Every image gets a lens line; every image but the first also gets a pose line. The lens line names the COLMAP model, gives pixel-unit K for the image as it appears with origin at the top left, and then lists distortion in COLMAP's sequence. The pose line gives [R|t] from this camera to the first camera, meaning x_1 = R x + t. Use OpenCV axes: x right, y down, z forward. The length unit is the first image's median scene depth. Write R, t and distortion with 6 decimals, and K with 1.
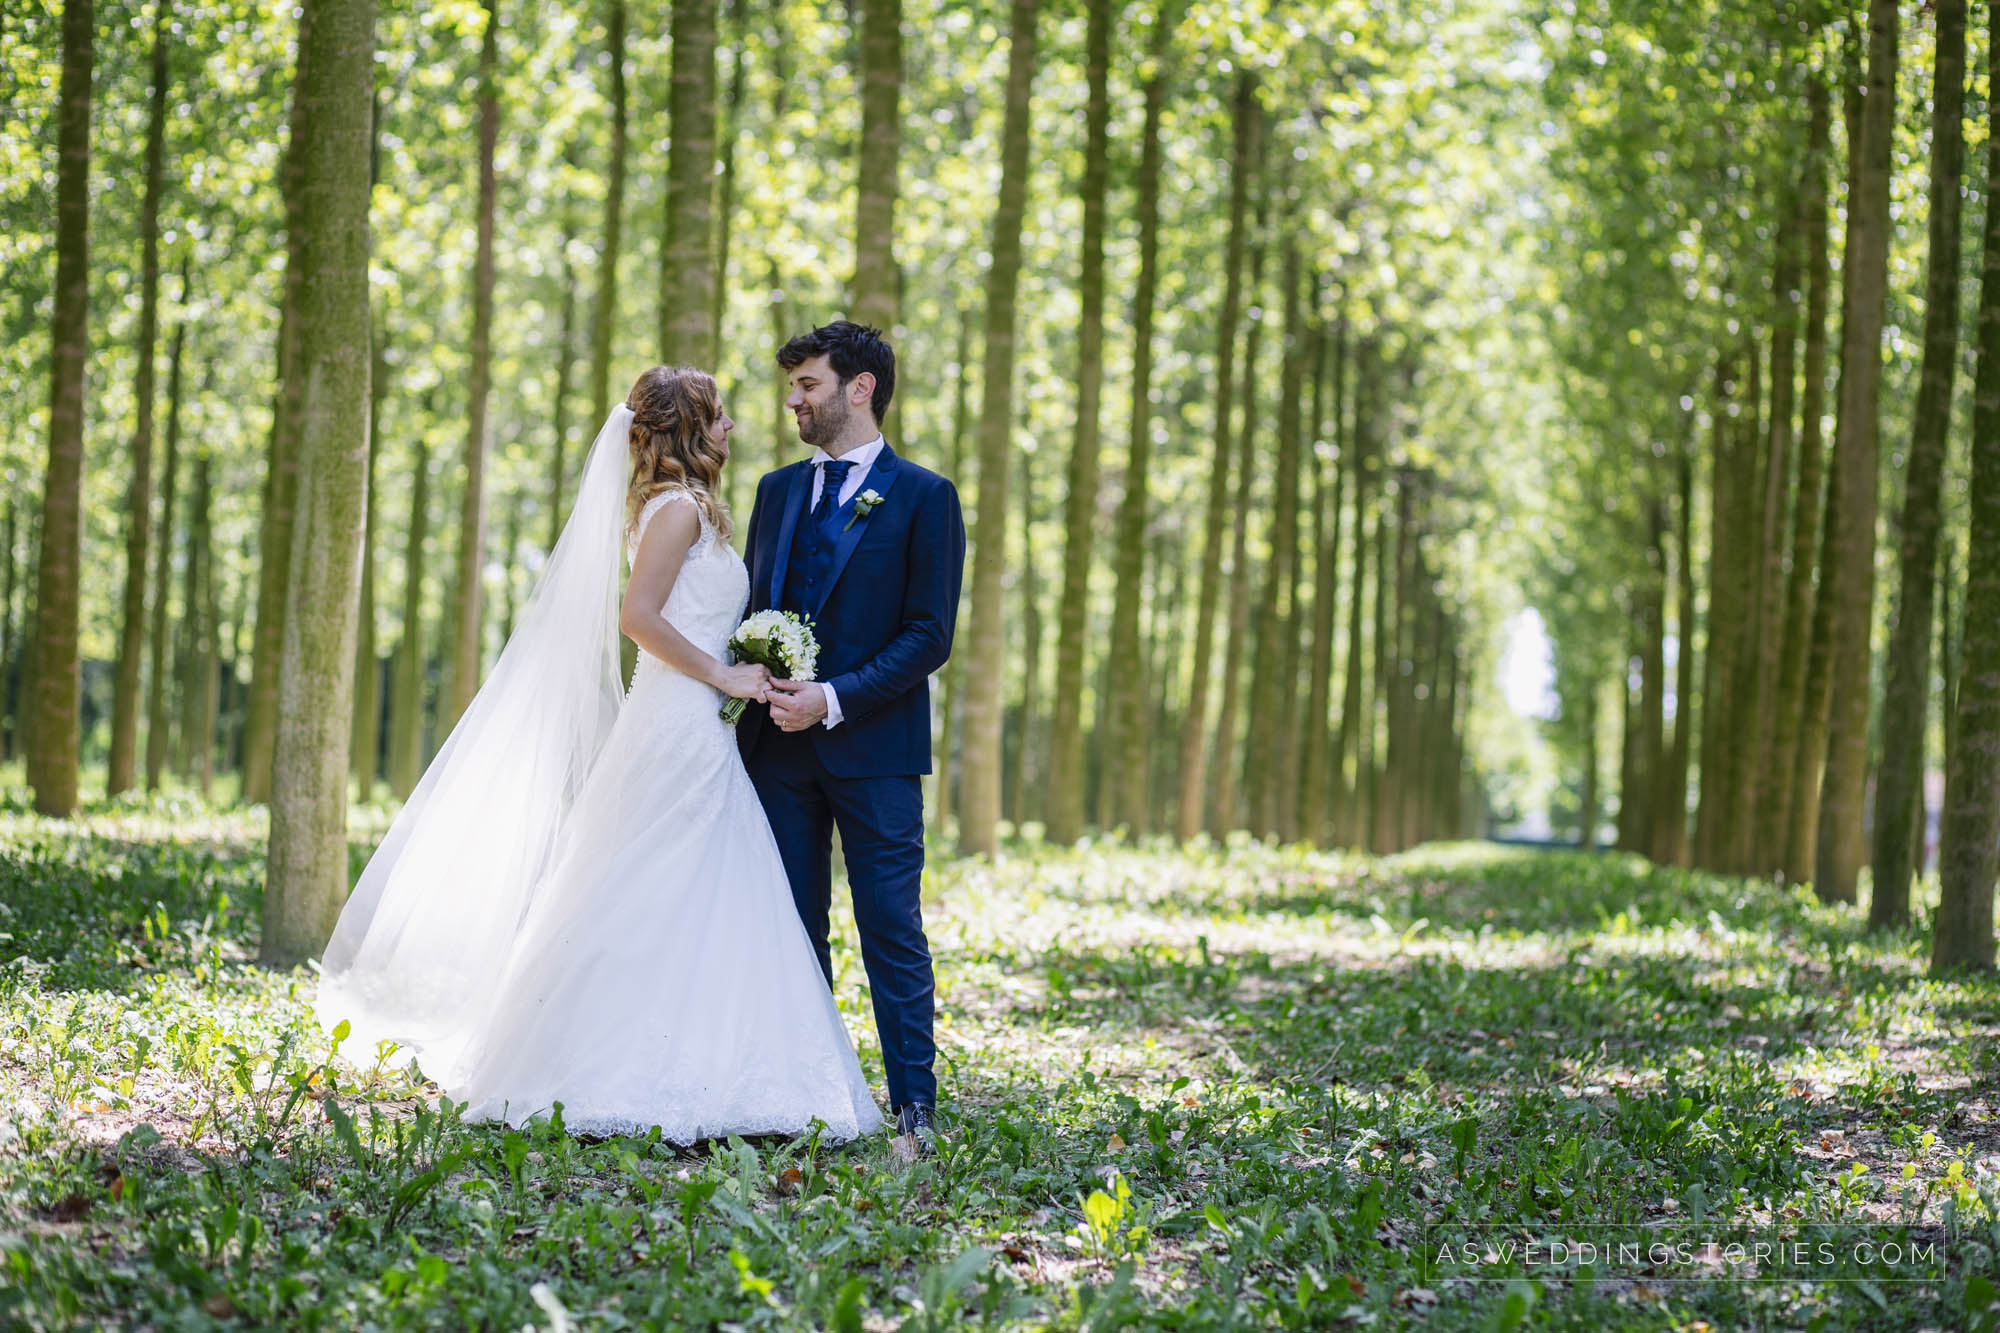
lens RADIAL K [[4710.5, 0, 1000.0], [0, 4710.5, 666.5], [0, 0, 1]] dist [-0.005617, 0.008906]
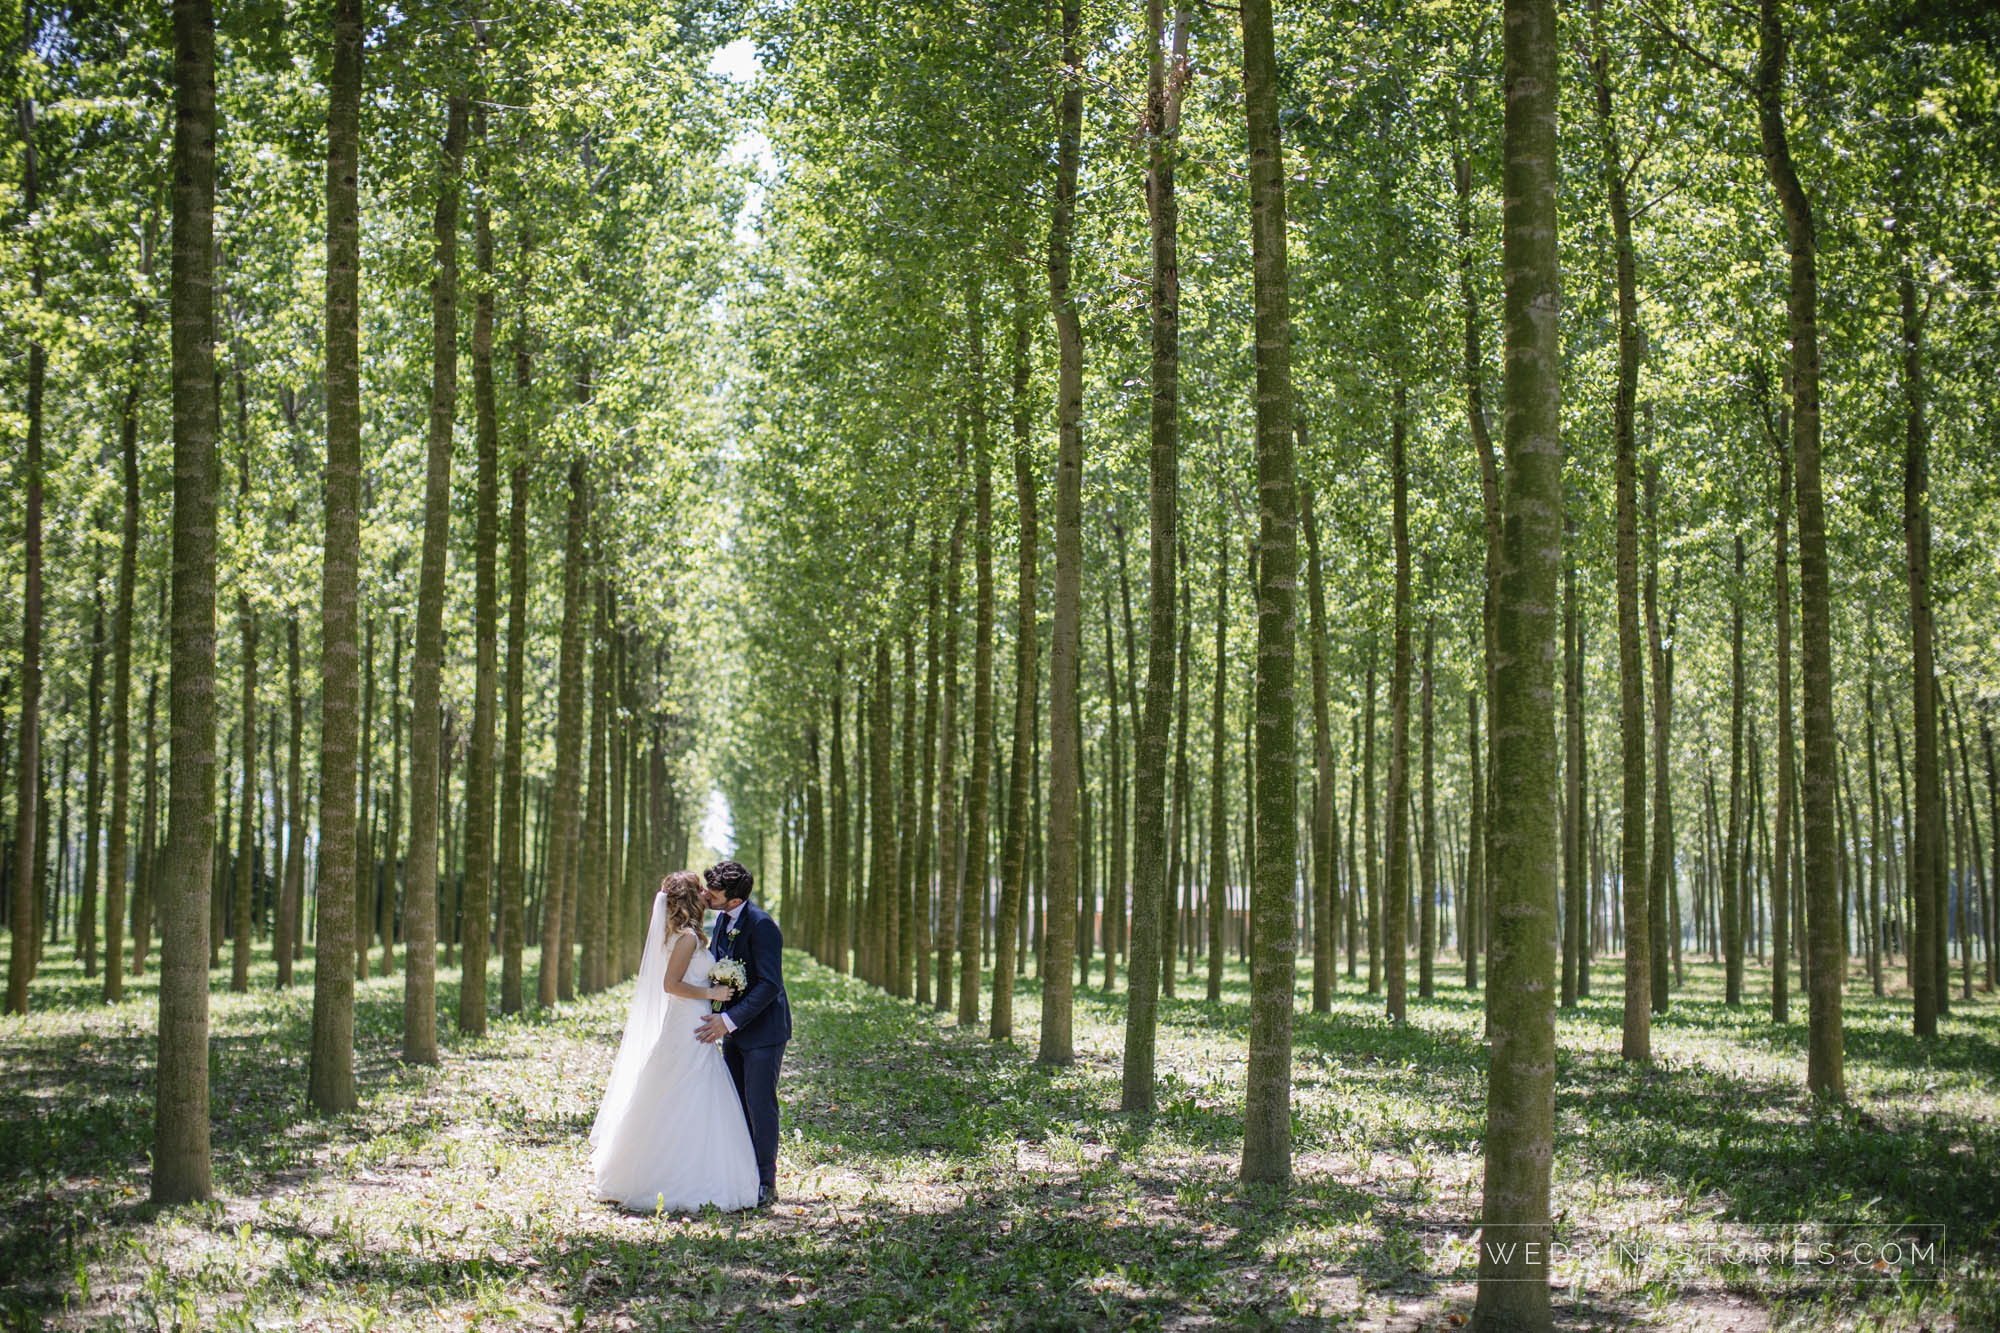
lens RADIAL K [[2811.2, 0, 1000.0], [0, 2811.2, 666.5], [0, 0, 1]] dist [-0.084491, -0.033934]
pose [[0.975447, -0.020935, 0.219235, -0.006994], [0.032254, 0.998318, -0.048175, -0.010462], [-0.217858, 0.054064, 0.974482, 0.080233]]
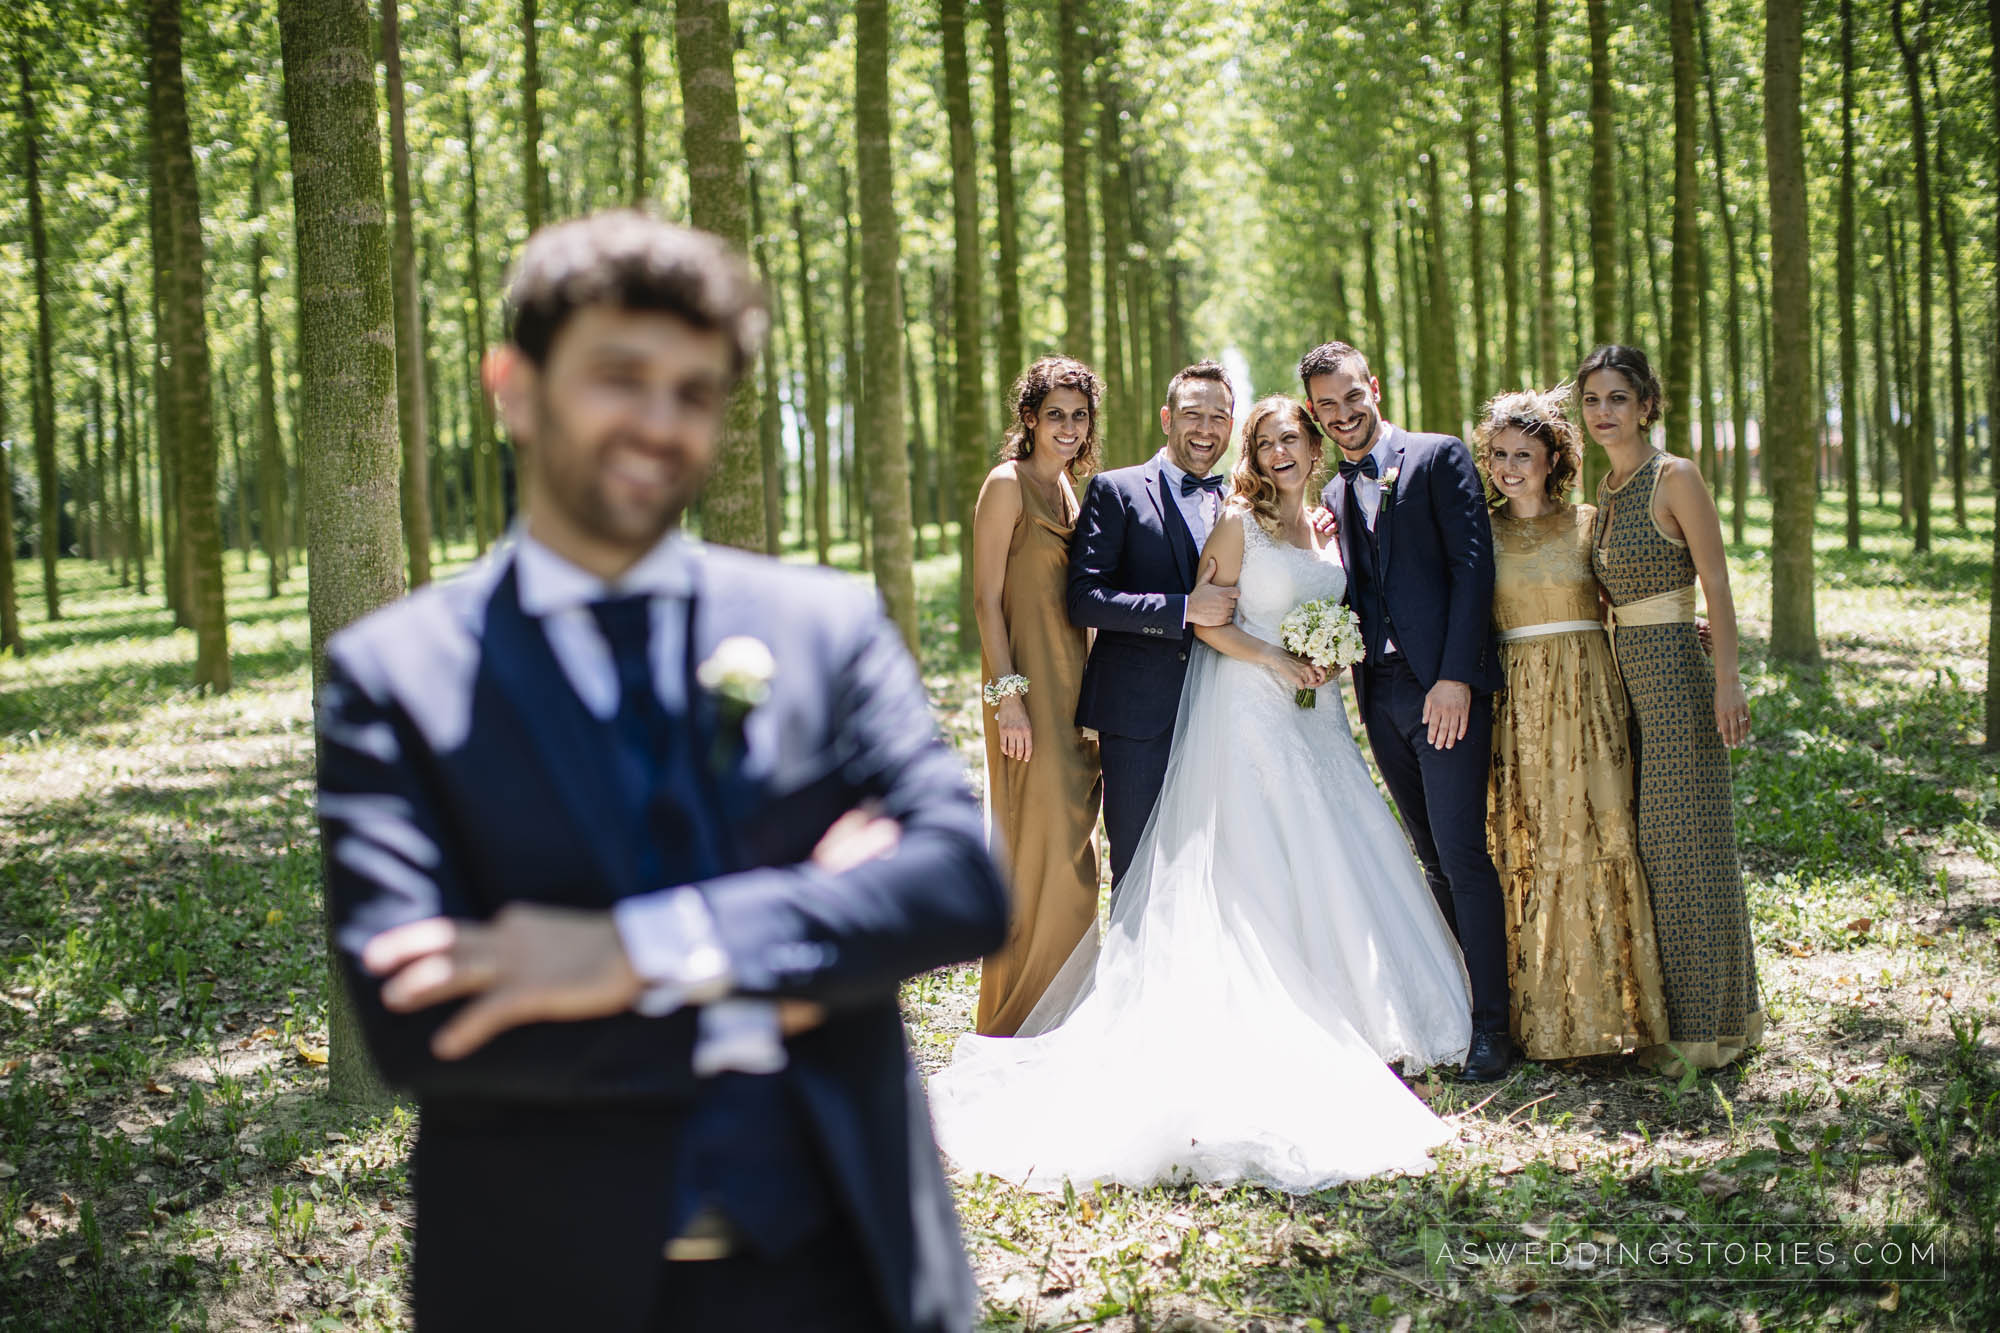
lens RADIAL K [[2811.2, 0, 1000.0], [0, 2811.2, 666.5], [0, 0, 1]] dist [-0.084491, -0.033934]
pose [[0.994688, -0.098729, 0.029133, -0.000806], [0.095605, 0.990968, 0.094031, -0.006743], [-0.038153, -0.090746, 0.995143, 0.183192]]
